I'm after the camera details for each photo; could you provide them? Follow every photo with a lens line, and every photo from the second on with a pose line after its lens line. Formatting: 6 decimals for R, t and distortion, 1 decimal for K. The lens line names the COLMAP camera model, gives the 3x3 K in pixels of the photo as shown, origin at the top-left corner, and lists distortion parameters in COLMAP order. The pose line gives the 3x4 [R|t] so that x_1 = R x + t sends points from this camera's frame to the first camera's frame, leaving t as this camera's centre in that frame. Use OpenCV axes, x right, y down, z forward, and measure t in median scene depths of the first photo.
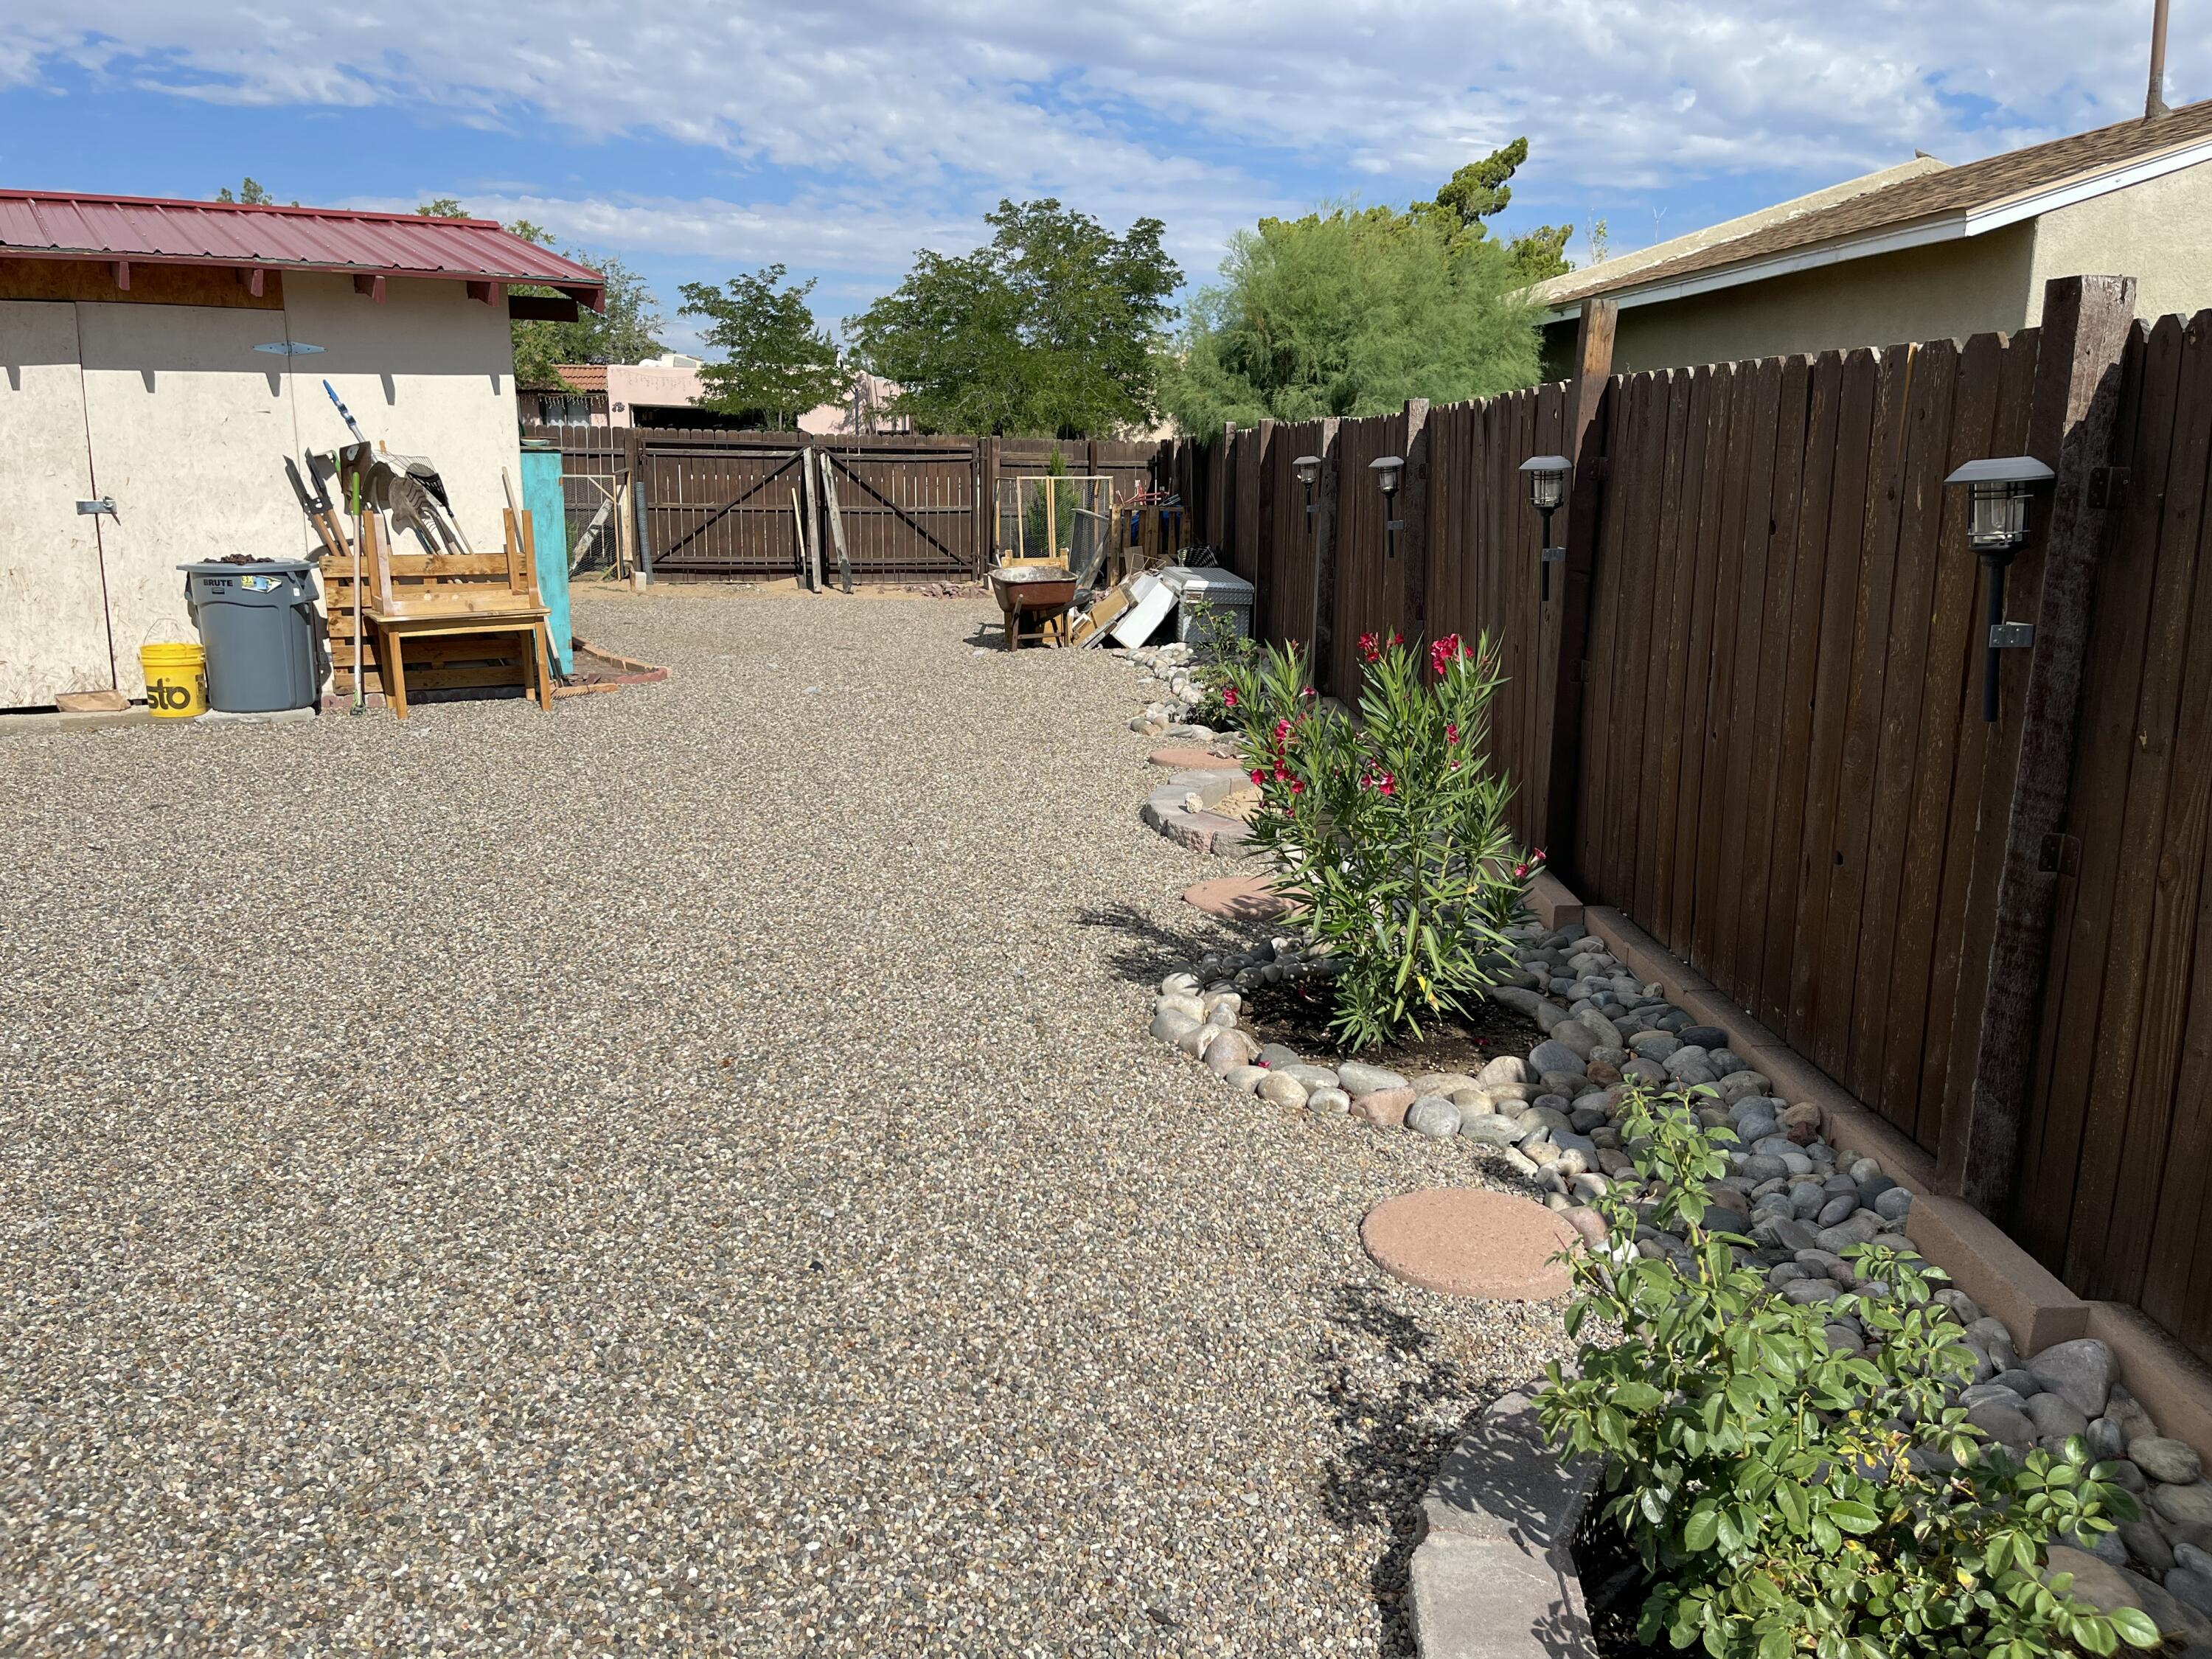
lens RADIAL K [[1674.8, 0, 1116.9], [0, 1674.8, 832.3], [0, 0, 1]] dist [0.055415, -0.089415]
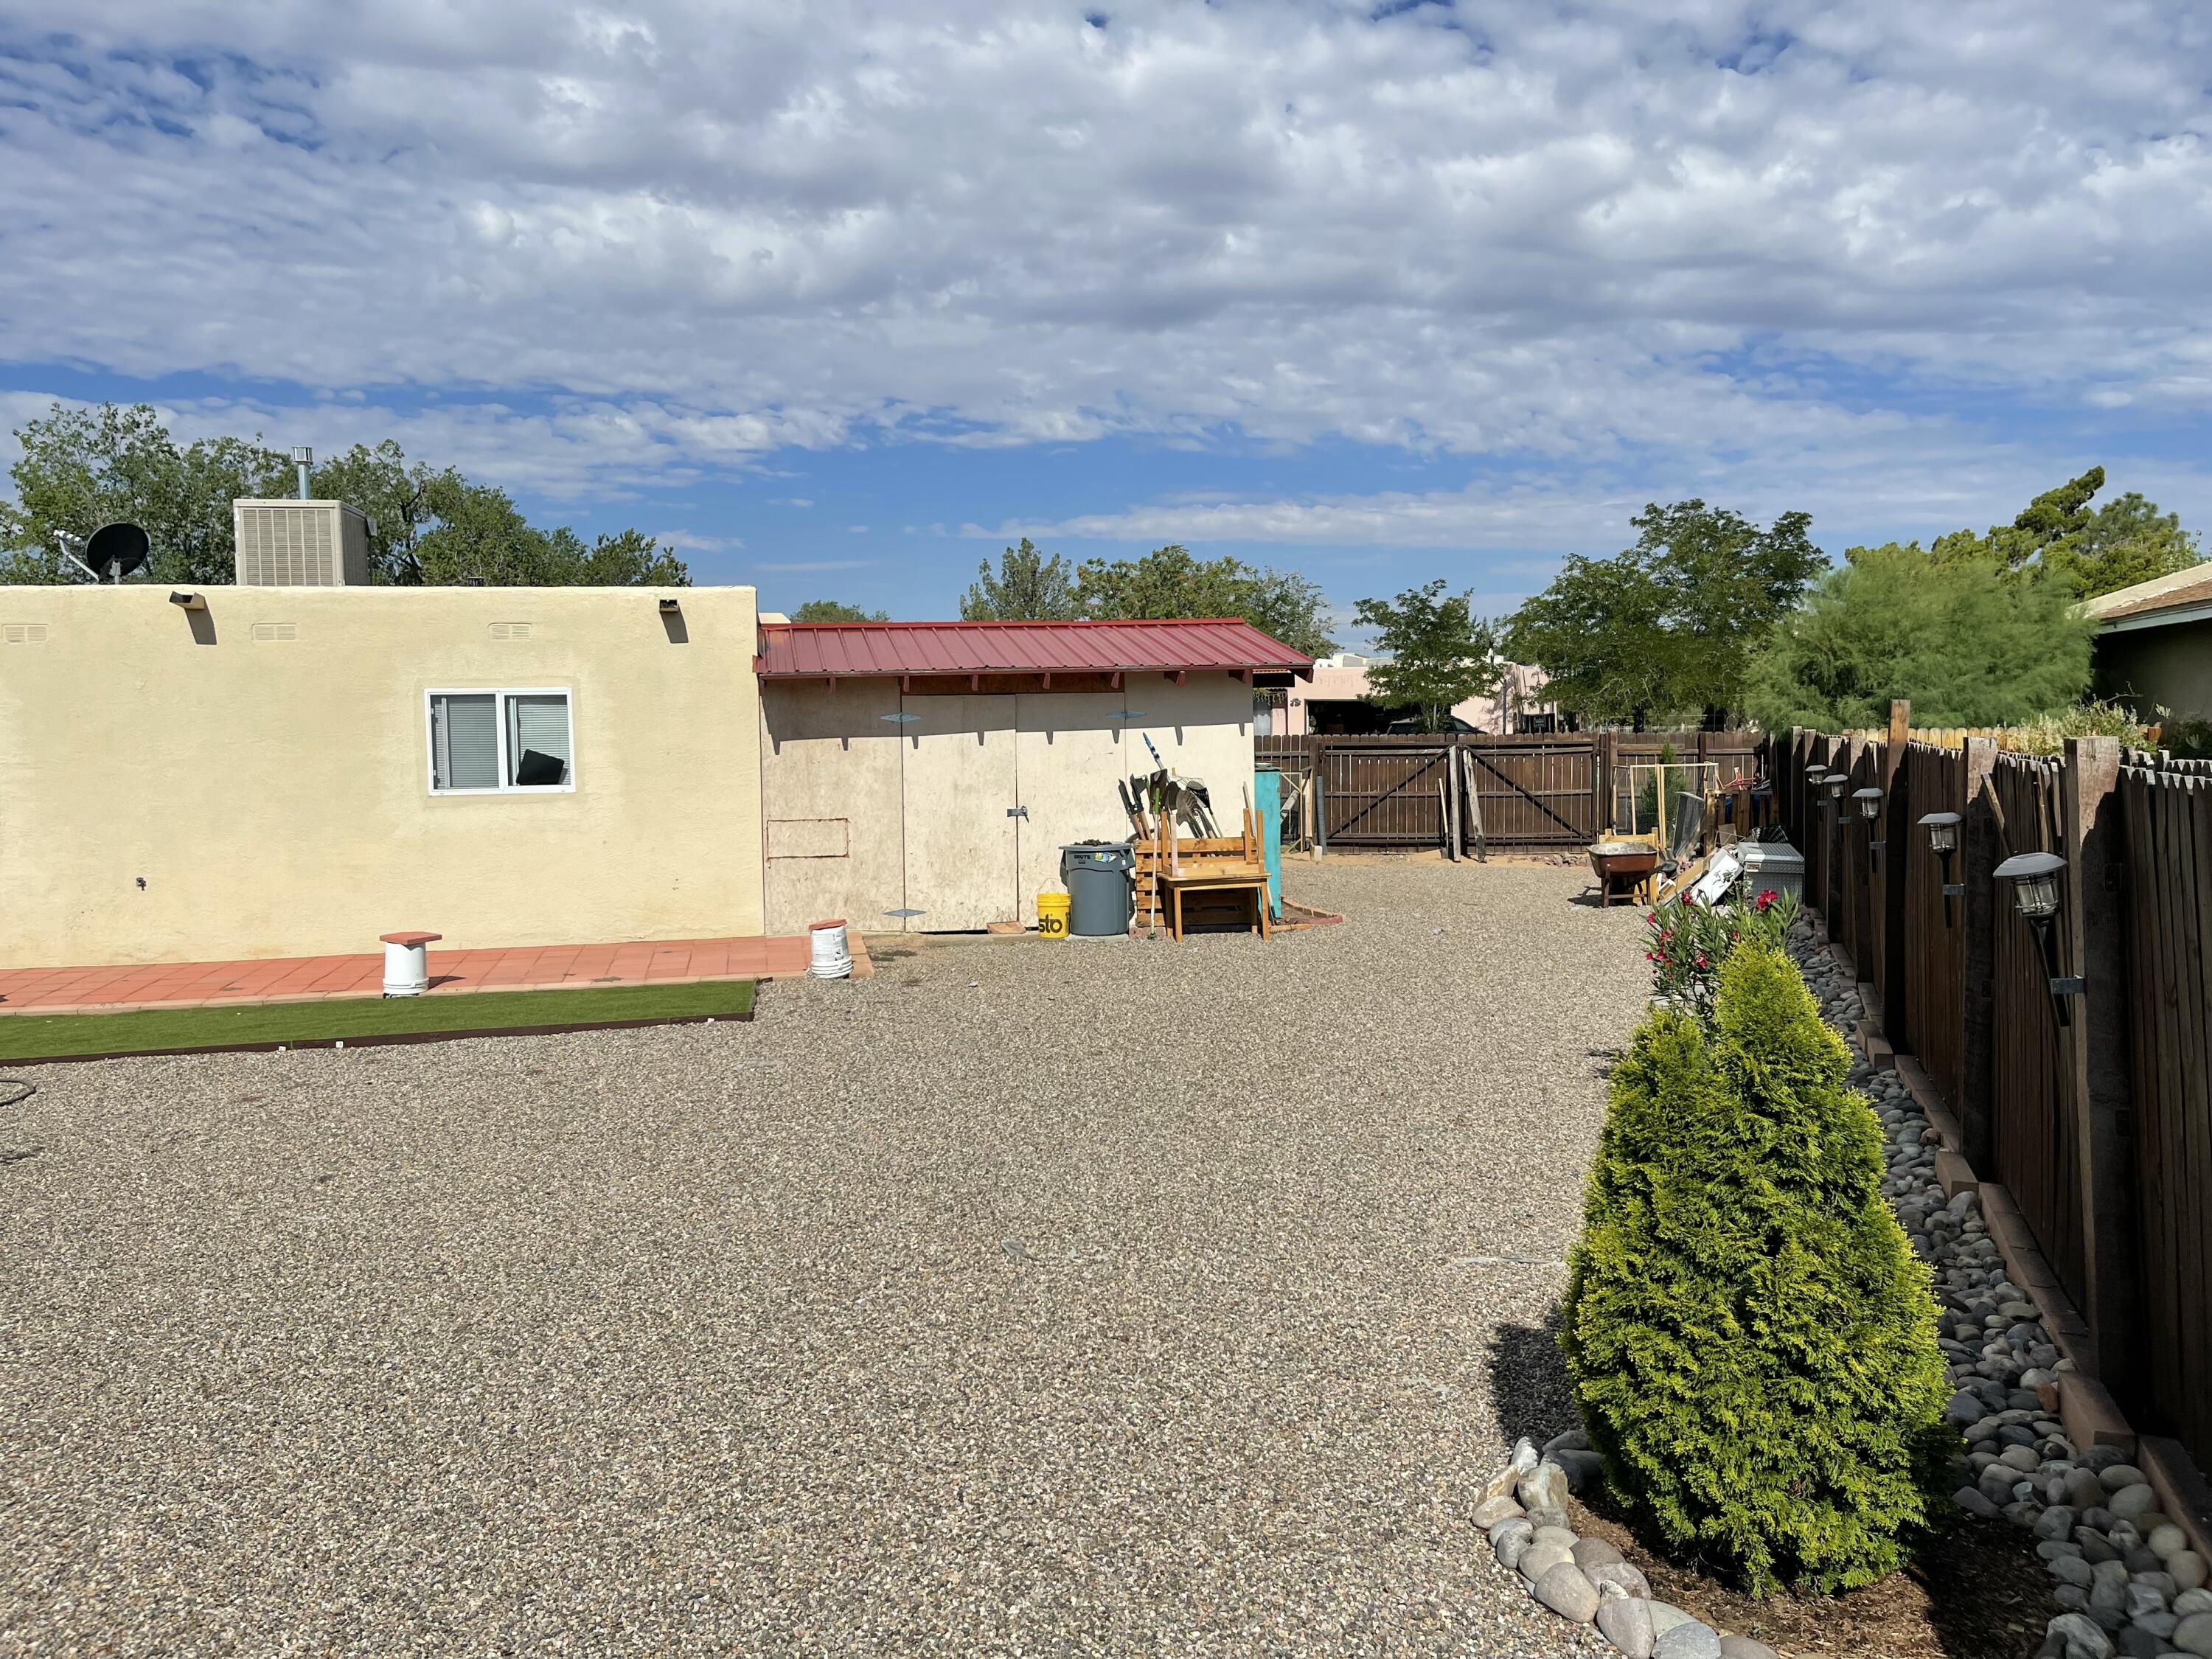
lens RADIAL K [[1635.8, 0, 1109.9], [0, 1635.8, 824.7], [0, 0, 1]] dist [0.077935, -0.111681]
pose [[0.924609, -0.005161, -0.380882, 0.060871], [-0.056717, 0.986897, -0.151058, 0.036378], [0.376671, 0.161272, 0.912201, -0.269726]]
